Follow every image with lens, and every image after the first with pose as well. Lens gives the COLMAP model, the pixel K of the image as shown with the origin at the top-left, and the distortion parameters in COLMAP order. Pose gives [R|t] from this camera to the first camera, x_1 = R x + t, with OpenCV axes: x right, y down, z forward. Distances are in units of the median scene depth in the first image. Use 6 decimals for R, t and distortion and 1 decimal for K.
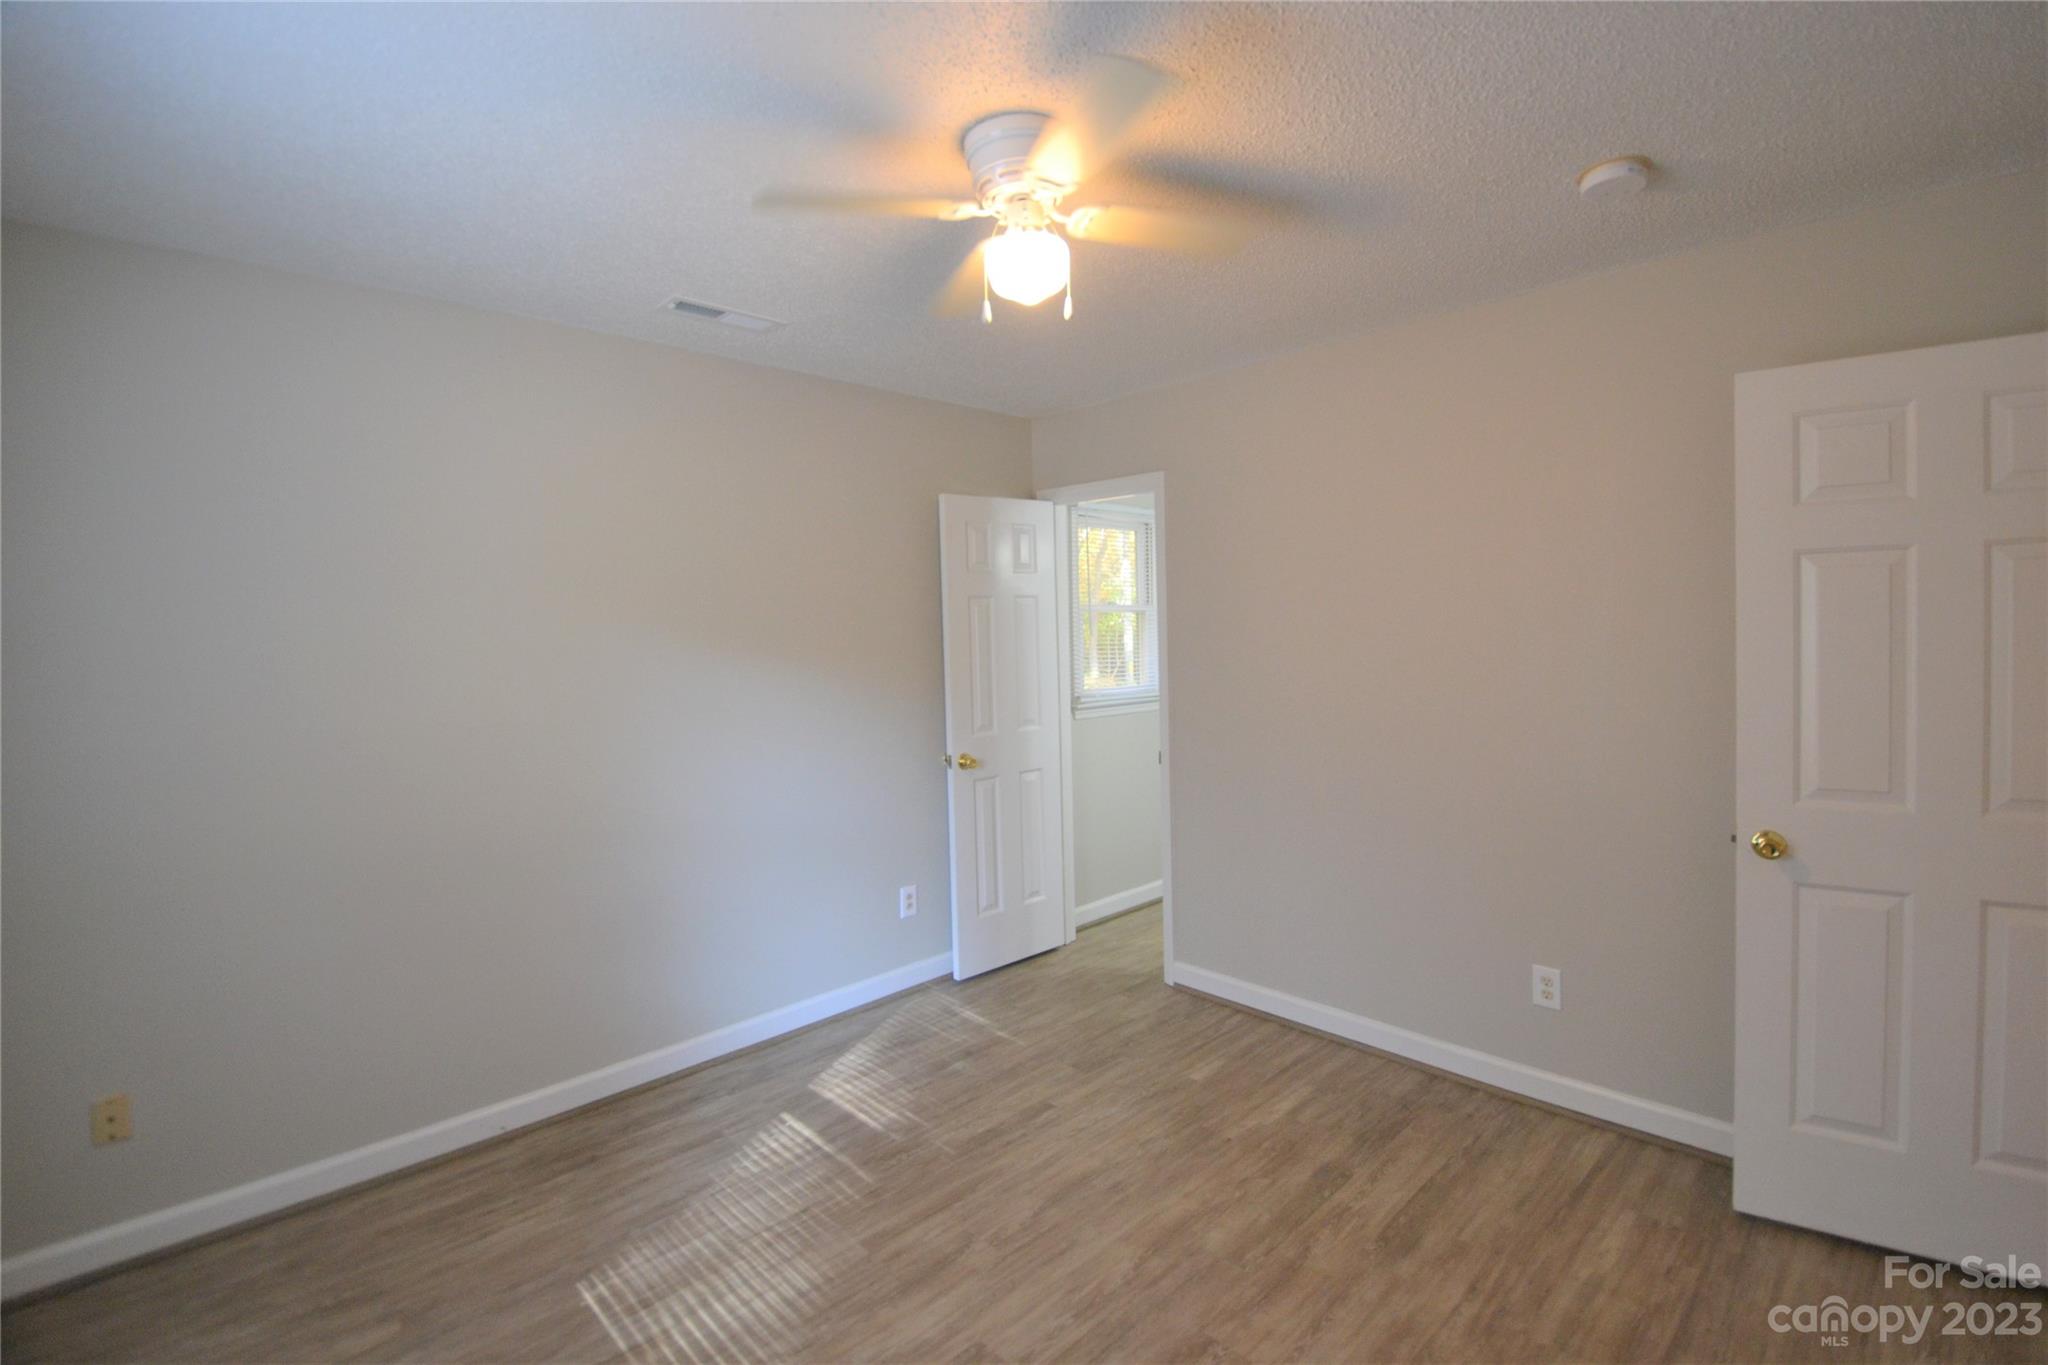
lens RADIAL K [[912.3, 0, 1038.1], [0, 912.3, 666.2], [0, 0, 1]] dist [0.013076, -0.018189]
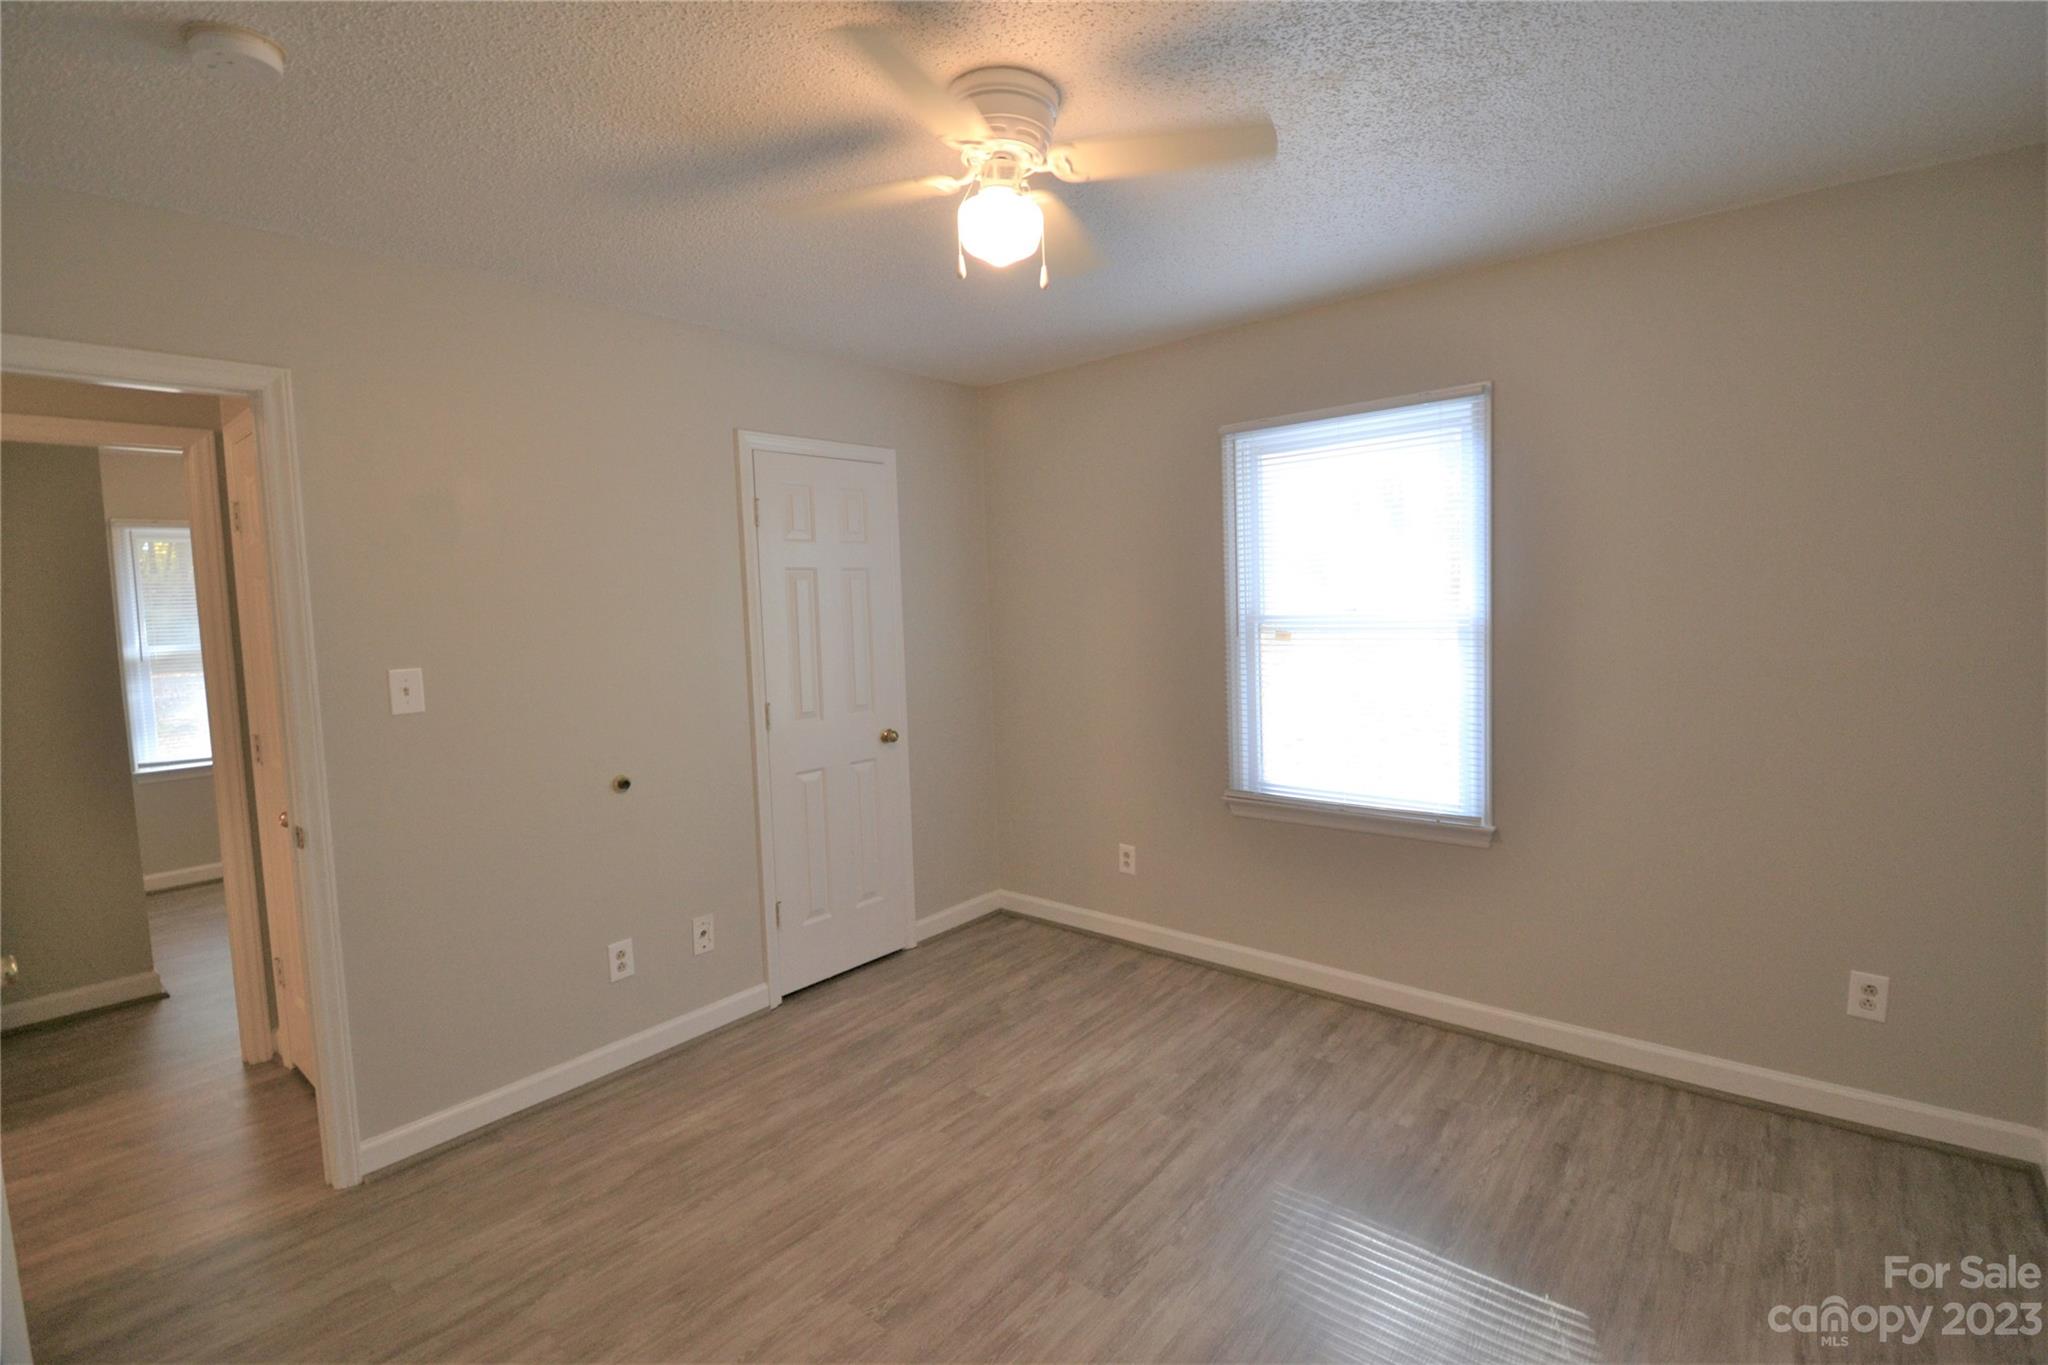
lens RADIAL K [[912.3, 0, 1035.9], [0, 912.3, 670.4], [0, 0, 1]] dist [0.013076, -0.018189]
pose [[-0.993579, 0.063483, -0.093655, 0.050890], [0.051710, 0.991037, 0.123170, -0.058198], [0.100634, 0.117536, -0.987956, 1.401170]]
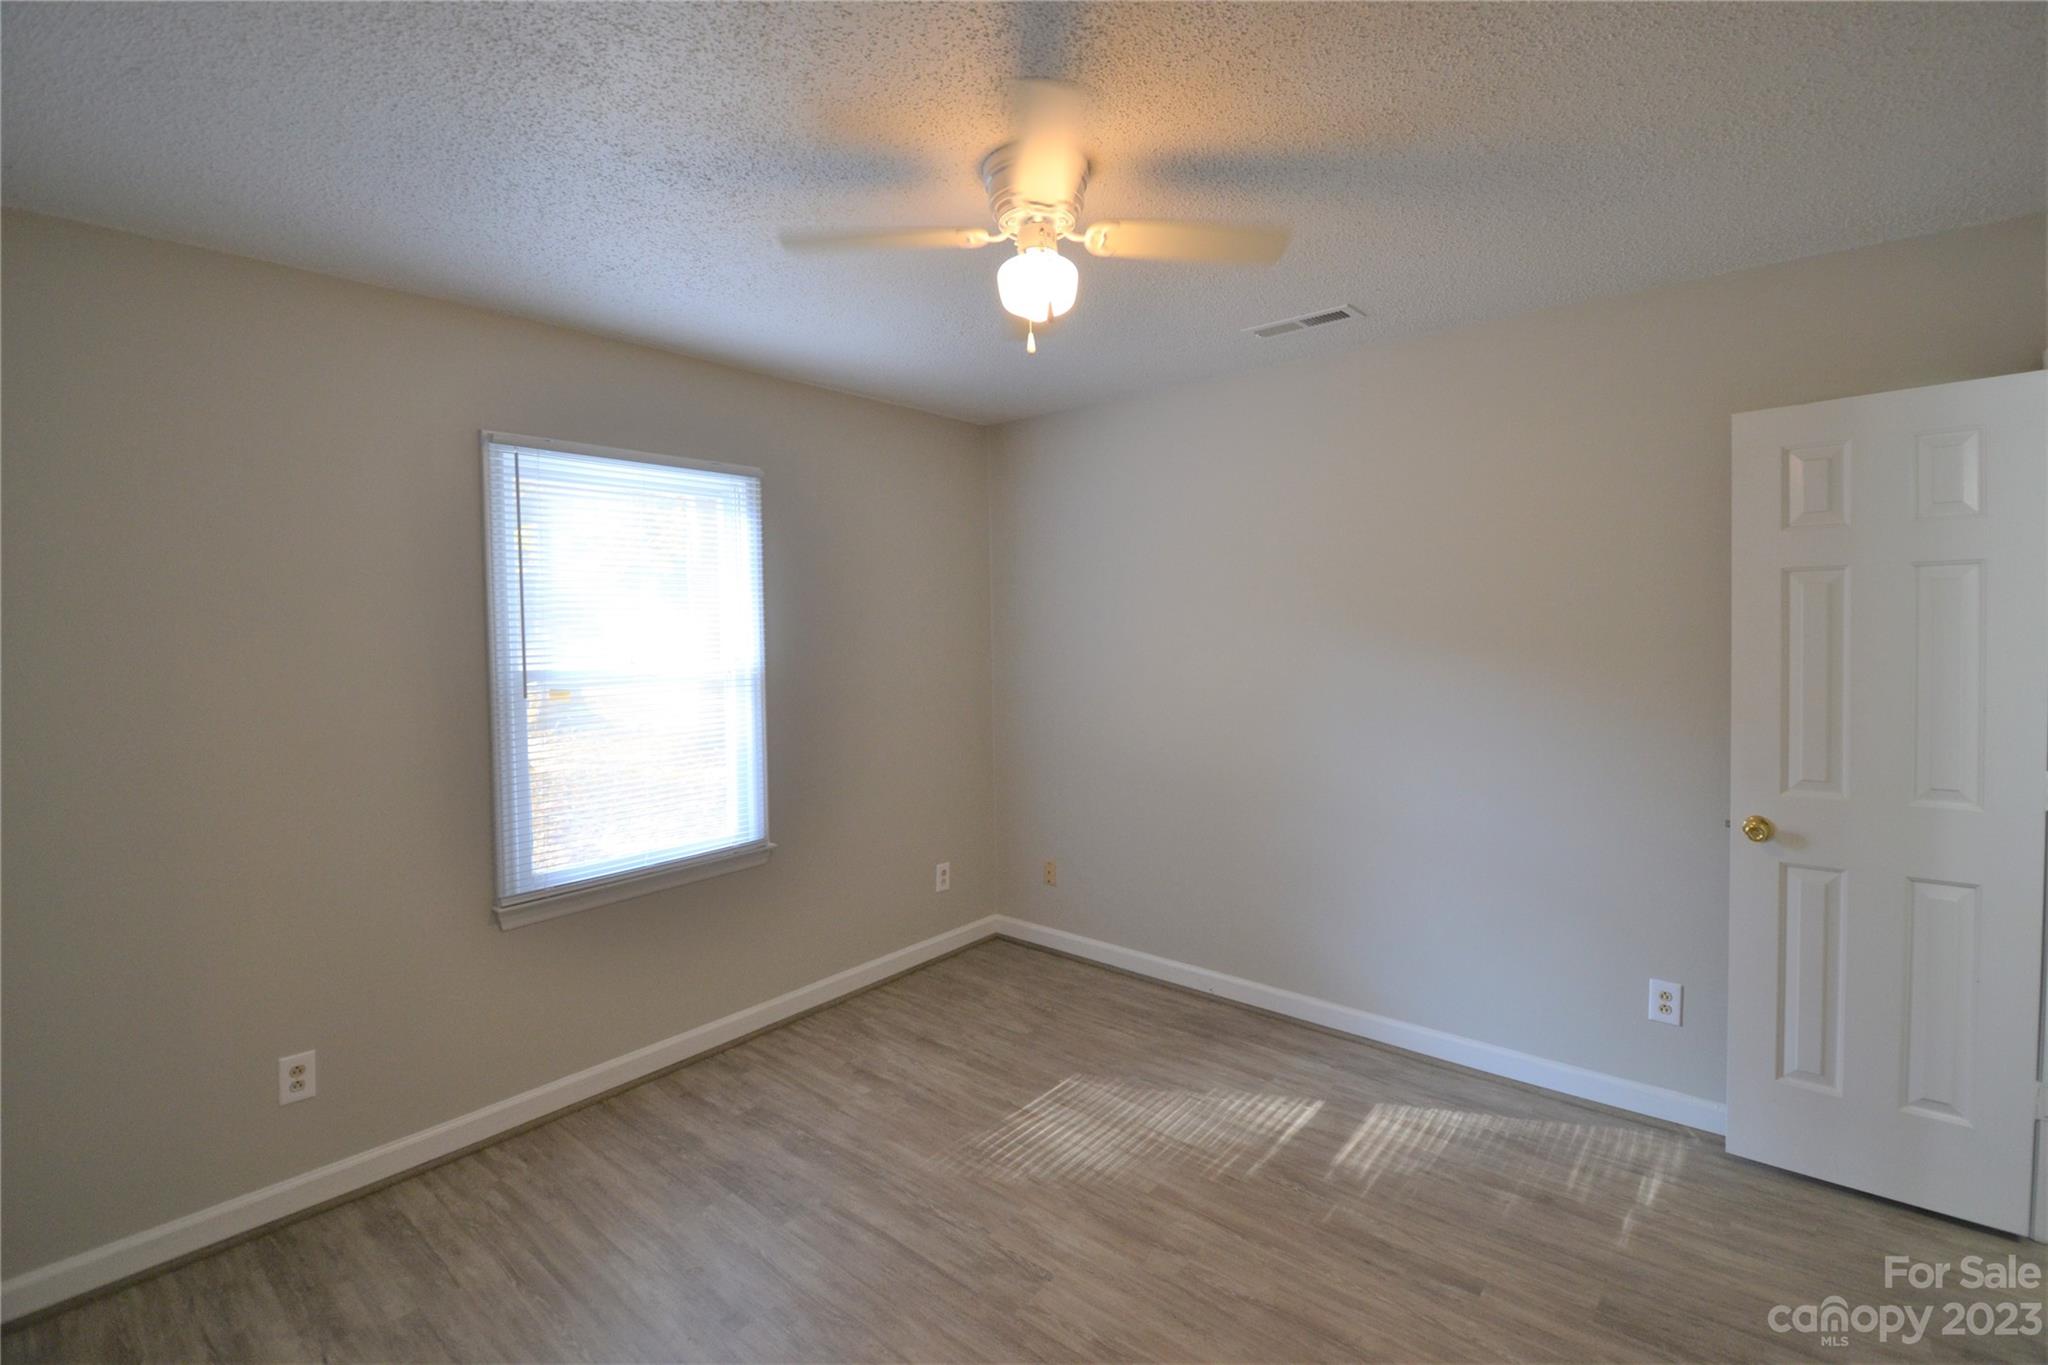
lens RADIAL K [[912.3, 0, 1040.0], [0, 912.3, 671.9], [0, 0, 1]] dist [0.013076, -0.018189]
pose [[0.099826, 0.072065, -0.992392, 0.721641], [-0.029685, 0.997145, 0.069425, -0.050929], [0.994562, 0.022528, 0.101680, 0.626745]]
